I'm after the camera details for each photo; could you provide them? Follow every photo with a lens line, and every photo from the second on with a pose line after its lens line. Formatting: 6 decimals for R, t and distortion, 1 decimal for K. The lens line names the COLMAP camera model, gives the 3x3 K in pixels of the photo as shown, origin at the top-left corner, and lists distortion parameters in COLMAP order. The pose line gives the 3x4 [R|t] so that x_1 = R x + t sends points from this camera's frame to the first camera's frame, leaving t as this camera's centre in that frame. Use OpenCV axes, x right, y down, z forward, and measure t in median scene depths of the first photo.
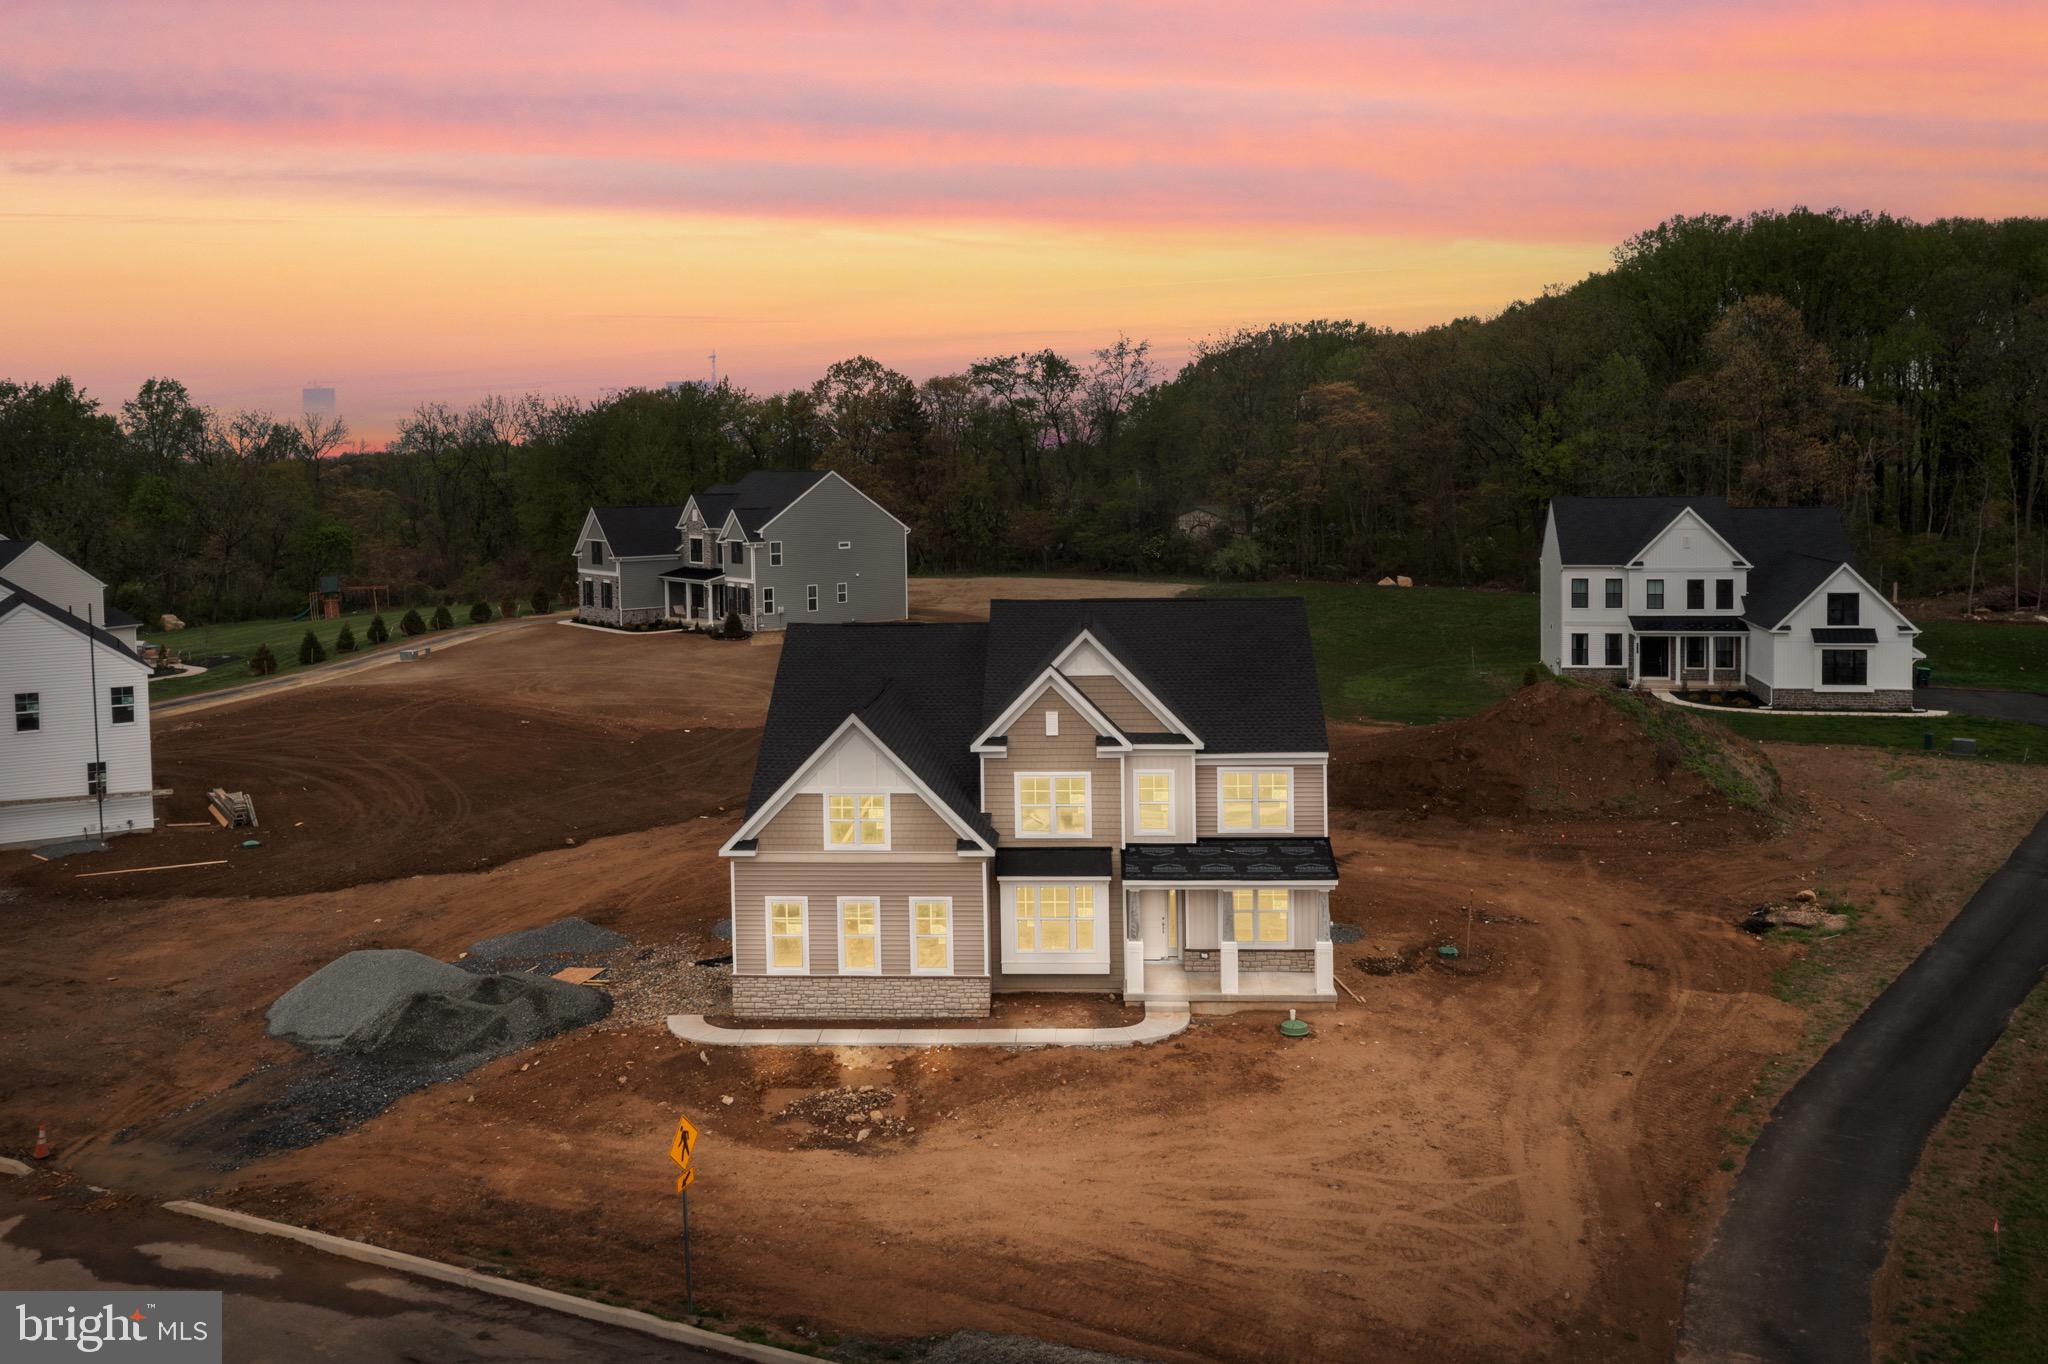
lens RADIAL K [[1715.6, 0, 872.4], [0, 1715.6, 616.1], [0, 0, 1]] dist [-0.007277, -0.004465]
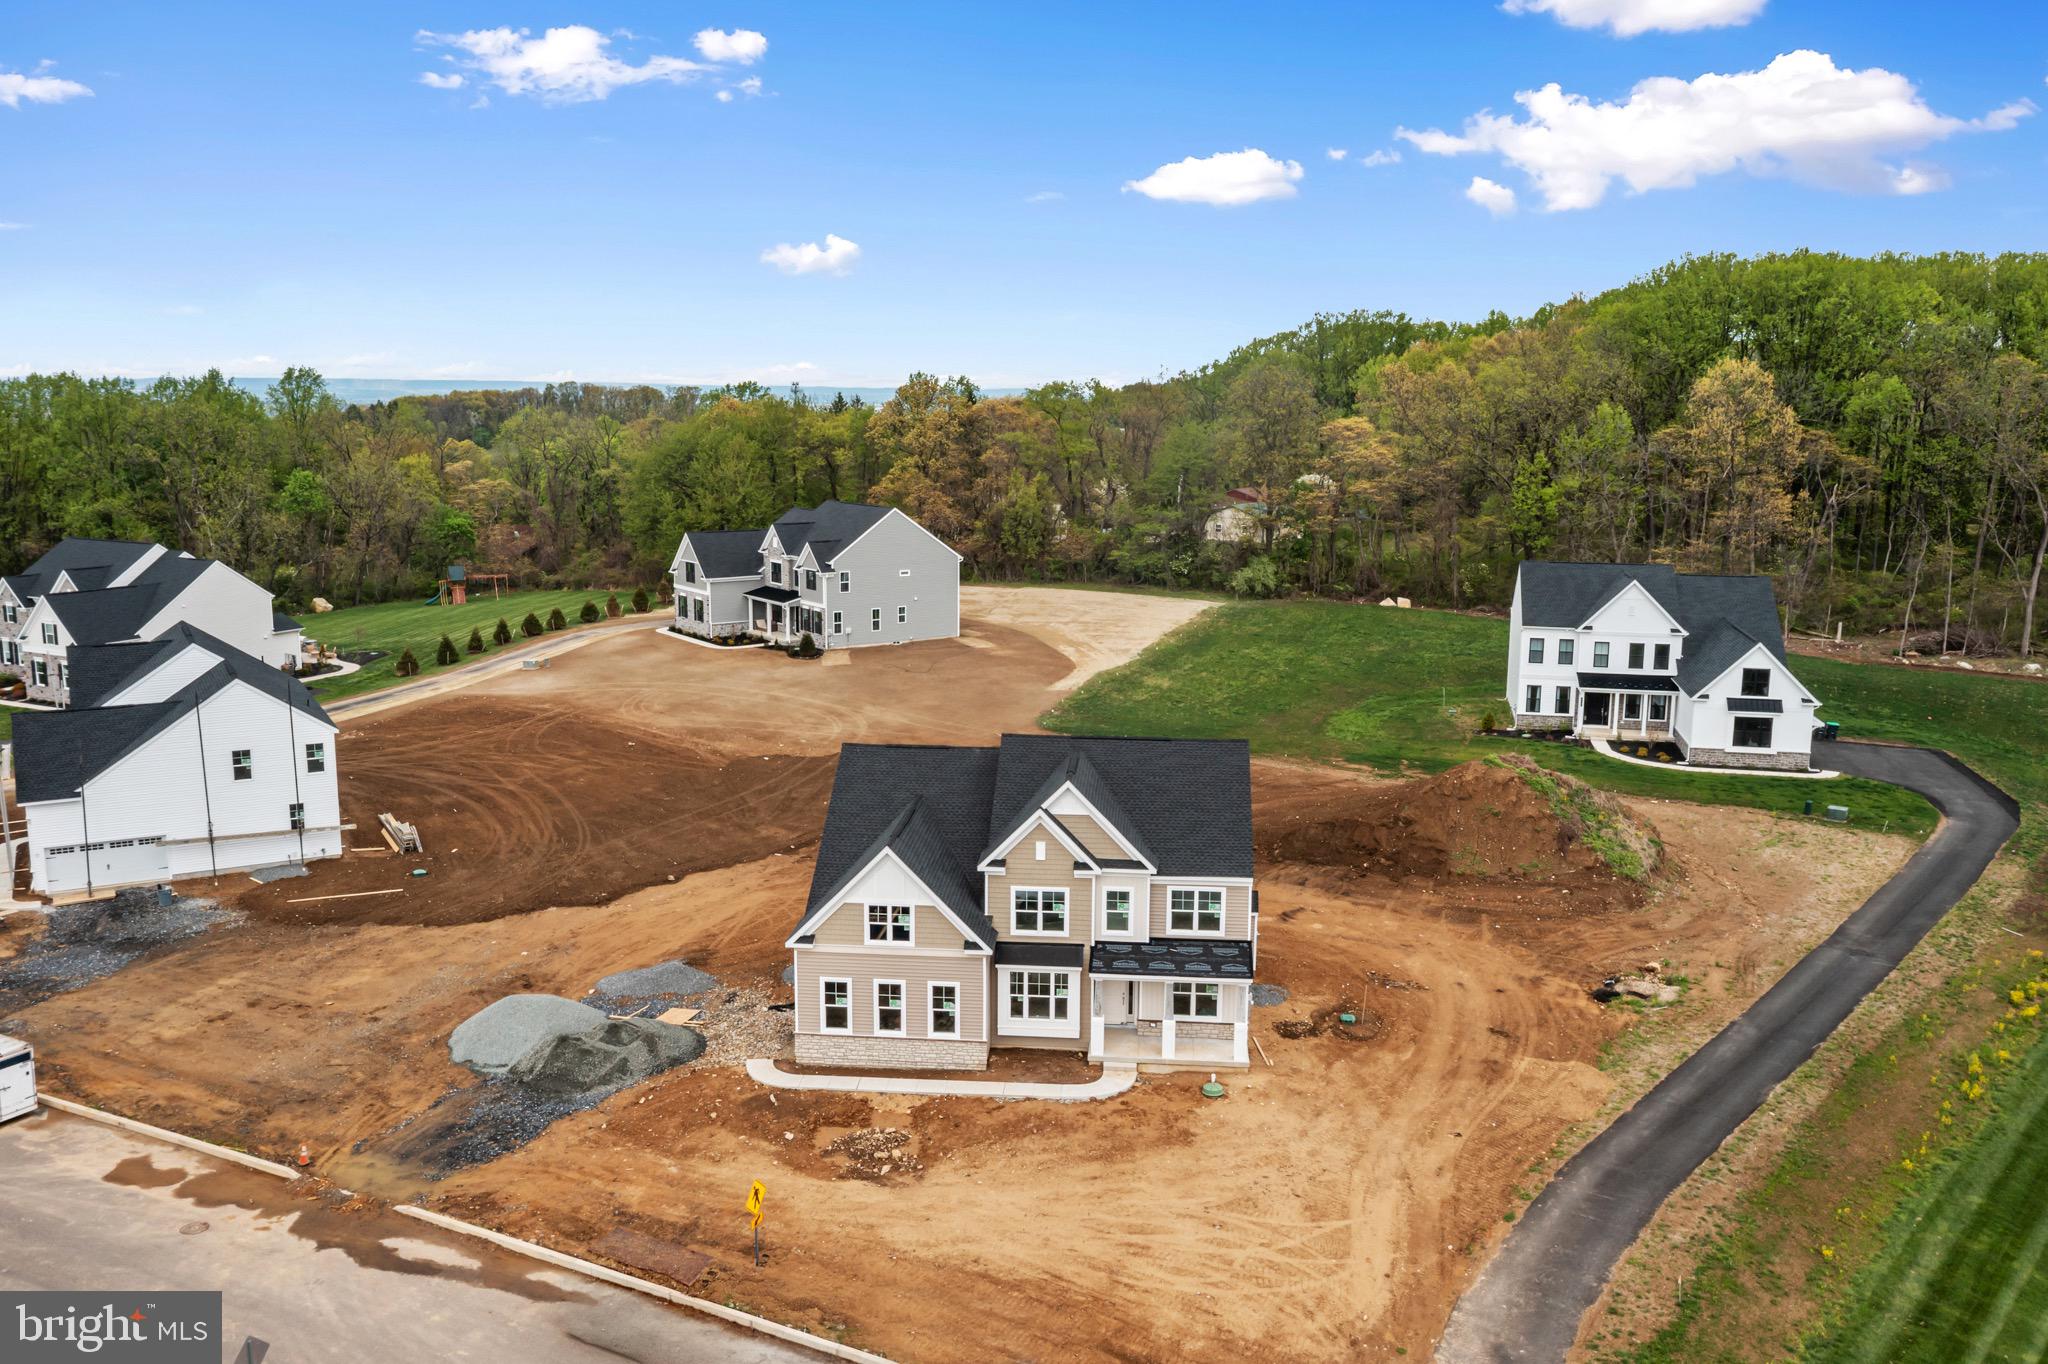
lens RADIAL K [[1584.5, 0, 861.6], [0, 1584.5, 746.2], [0, 0, 1]] dist [-0.013033, -0.000623]
pose [[0.998621, 0.019284, -0.048820, 0.026067], [-0.013199, 0.992439, 0.122025, -0.162796], [0.050804, -0.121212, 0.991326, -0.193774]]
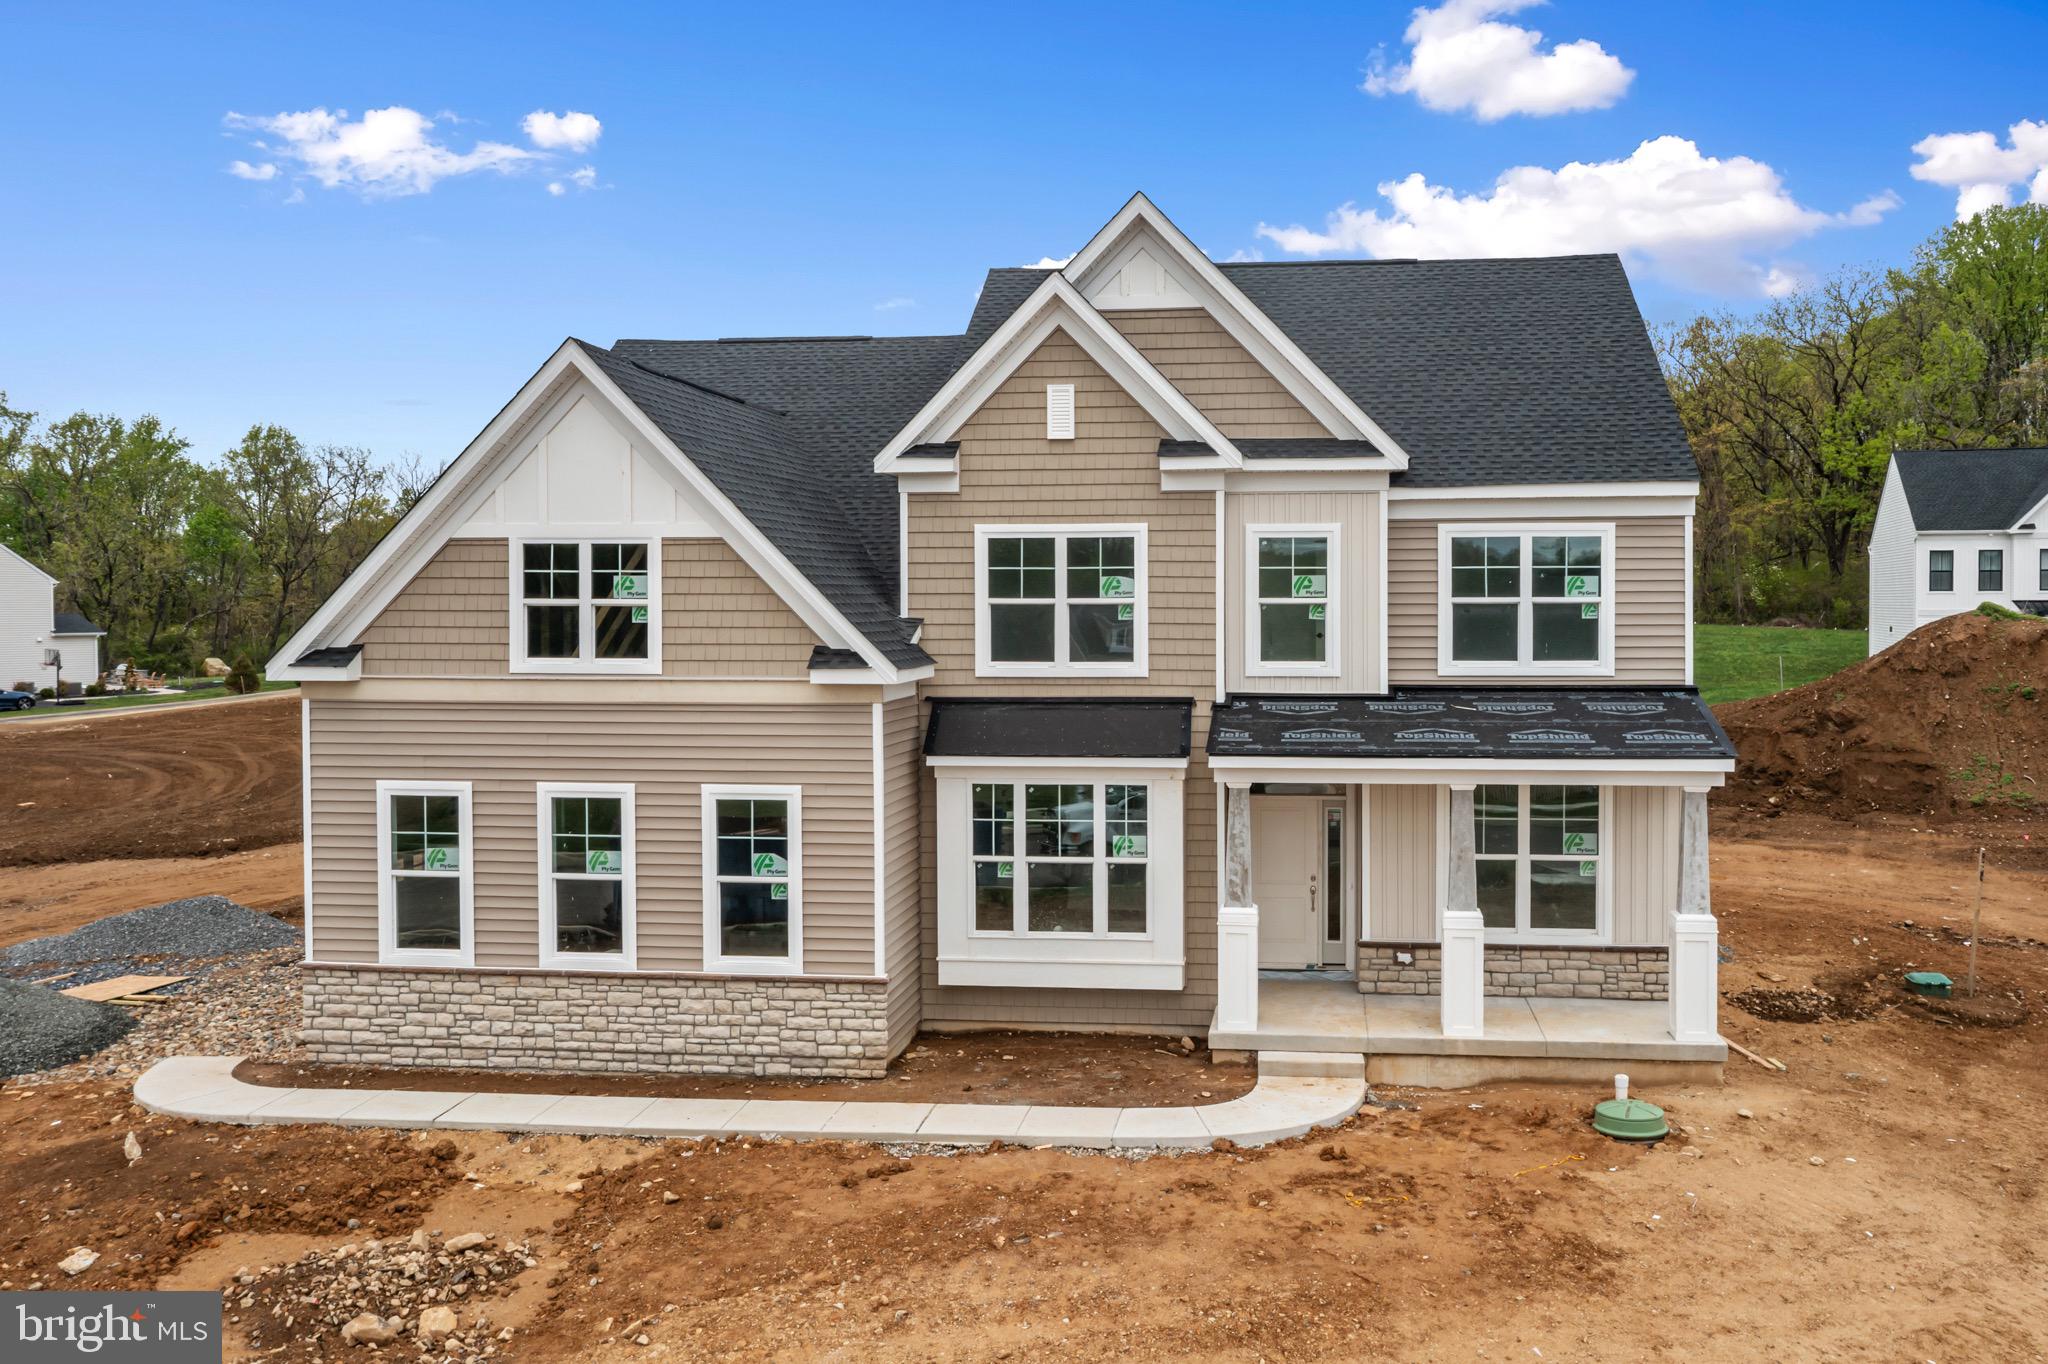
lens RADIAL K [[1715.6, 0, 1027.3], [0, 1715.6, 687.7], [0, 0, 1]] dist [-0.007277, -0.004465]
pose [[0.999267, 0.020464, -0.032344, 0.112136], [-0.021740, 0.998979, -0.039592, 0.151285], [0.031500, 0.040266, 0.998692, 0.566152]]
